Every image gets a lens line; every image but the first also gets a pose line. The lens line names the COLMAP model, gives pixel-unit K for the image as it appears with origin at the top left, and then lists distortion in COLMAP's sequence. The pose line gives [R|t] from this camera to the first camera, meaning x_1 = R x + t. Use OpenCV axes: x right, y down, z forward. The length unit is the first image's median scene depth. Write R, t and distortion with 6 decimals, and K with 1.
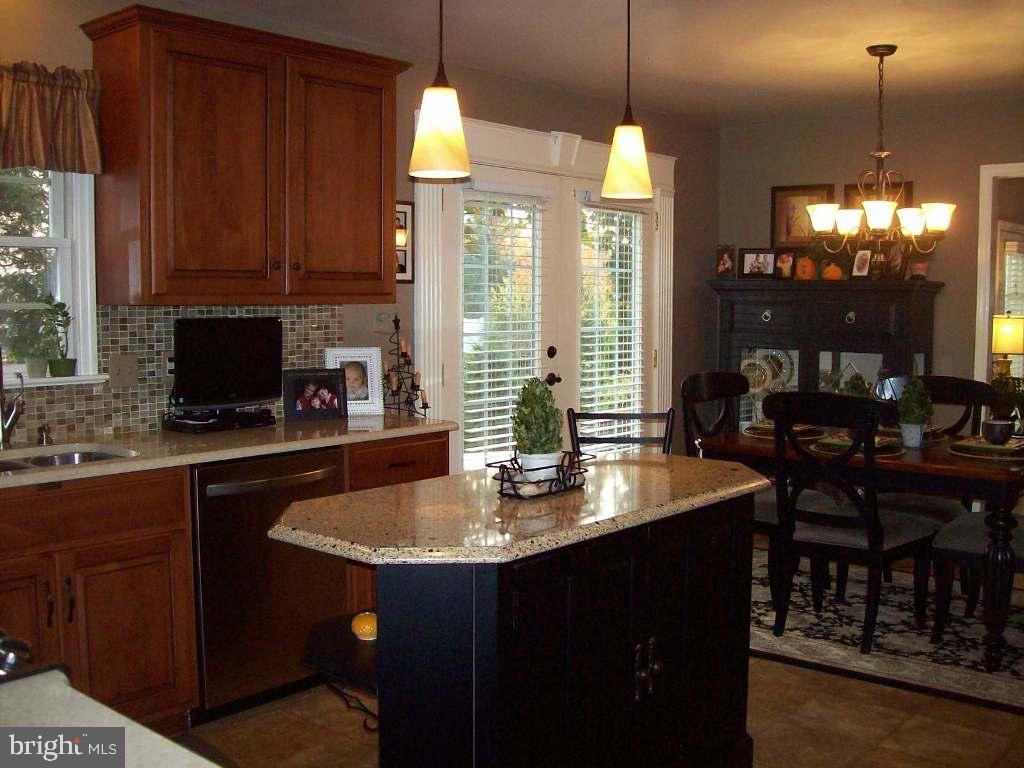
lens RADIAL K [[1087.2, 0, 509.3], [0, 1087.2, 384.9], [0, 0, 1]] dist [-0.135204, 0.000000]
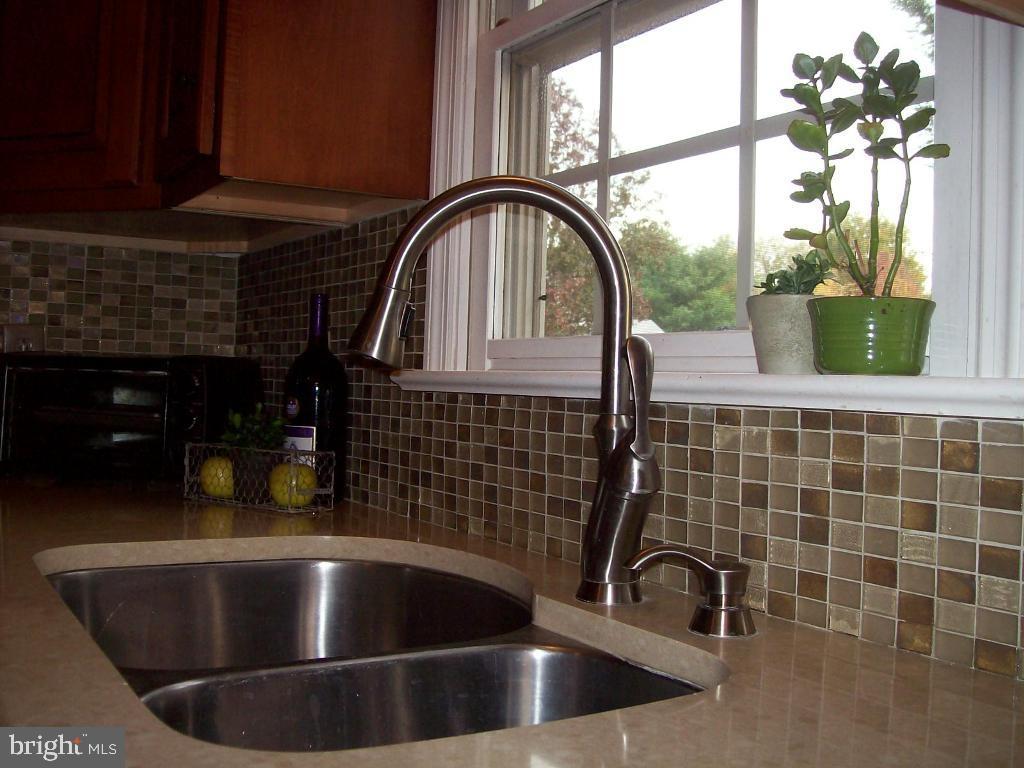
lens RADIAL K [[1087.2, 0, 503.5], [0, 1087.2, 376.0], [0, 0, 1]] dist [-0.135204, 0.000000]
pose [[-0.309145, -0.017410, -0.950856, -0.167019], [-0.108722, 0.993924, 0.017149, -0.003083], [0.944780, 0.108681, -0.309159, 0.950115]]
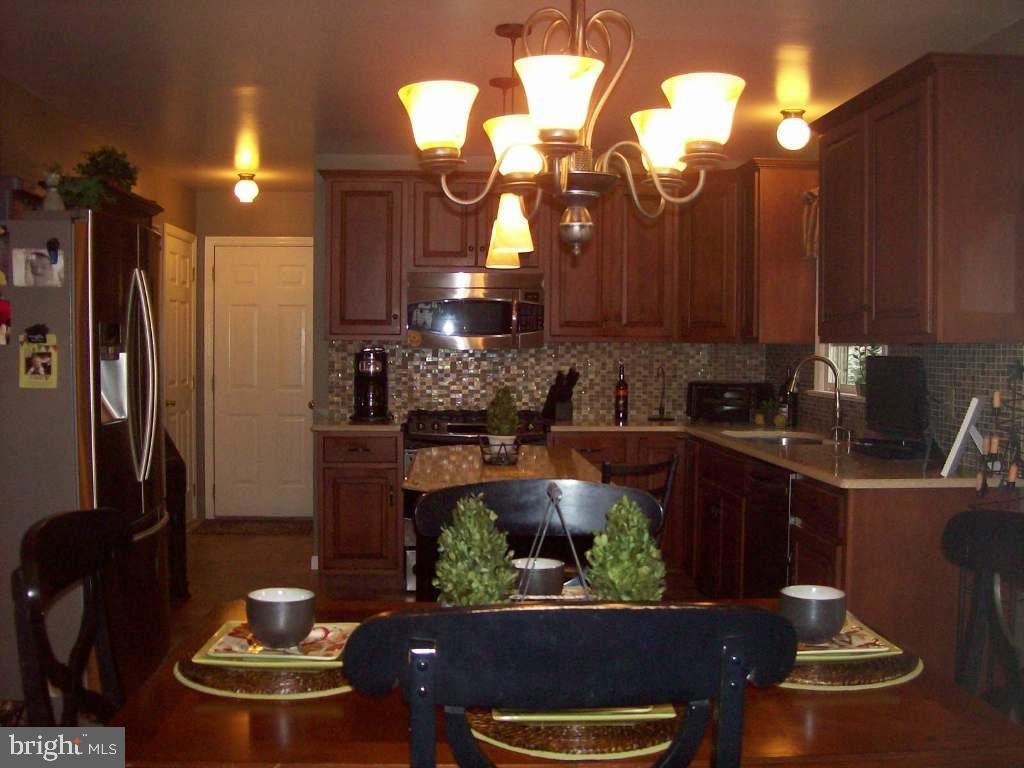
lens RADIAL K [[1087.2, 0, 522.1], [0, 1087.2, 387.4], [0, 0, 1]] dist [-0.135204, 0.000000]
pose [[-0.706145, 0.016938, -0.707865, 0.812858], [-0.069175, 0.993281, 0.092775, -0.109934], [0.704681, 0.114479, -0.700228, 1.564041]]
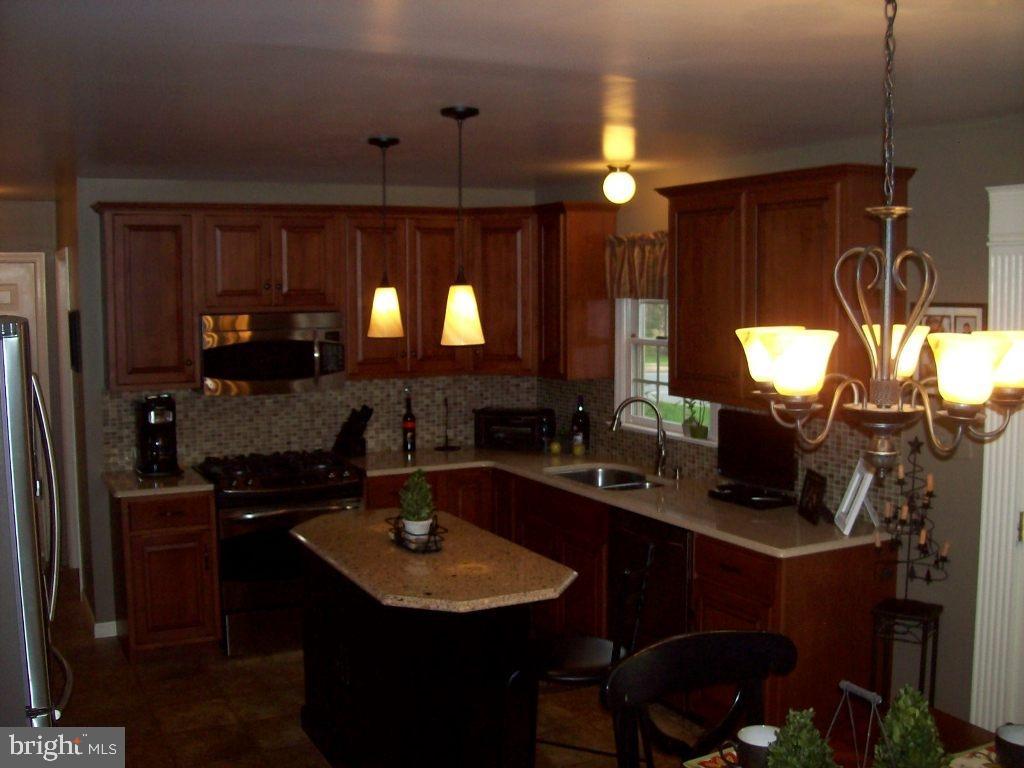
lens RADIAL K [[1087.2, 0, 508.0], [0, 1087.2, 387.6], [0, 0, 1]] dist [-0.135204, 0.000000]
pose [[-0.373074, 0.082689, -0.924109, 0.999945], [-0.072199, 0.990413, 0.117769, -0.222365], [0.924988, 0.110656, -0.363527, 1.230430]]
